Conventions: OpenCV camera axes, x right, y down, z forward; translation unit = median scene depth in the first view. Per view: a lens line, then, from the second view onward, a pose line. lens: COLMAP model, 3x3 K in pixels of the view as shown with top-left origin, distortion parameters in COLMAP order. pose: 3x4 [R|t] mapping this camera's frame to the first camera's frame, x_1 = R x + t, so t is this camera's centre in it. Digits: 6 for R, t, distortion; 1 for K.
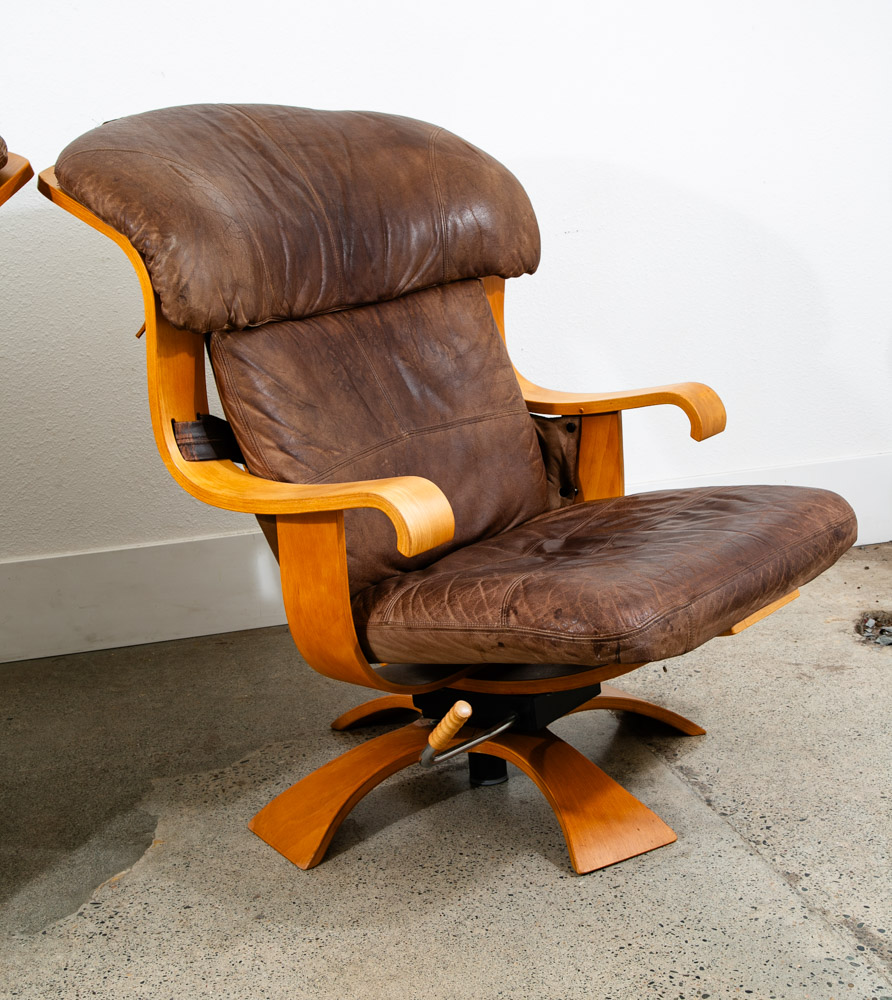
lens RADIAL K [[1544.0, 0, 447.2], [0, 1544.0, 489.8], [0, 0, 1]] dist [0.044613, 0.123632]
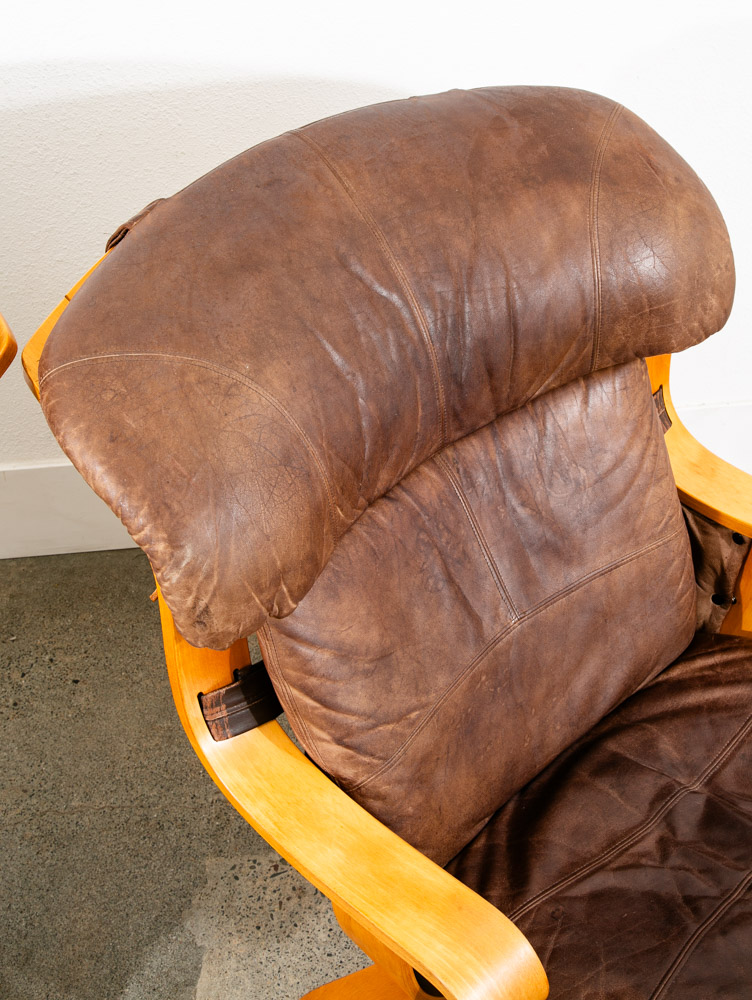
lens RADIAL K [[1426.5, 0, 376.0], [0, 1426.5, 500.0], [0, 0, 1]] dist [0.096235, -0.017967]
pose [[0.986307, 0.107304, -0.125237, -0.012914], [-0.050513, 0.919441, 0.389970, -0.391758], [0.156994, -0.378304, 0.912271, 0.385606]]
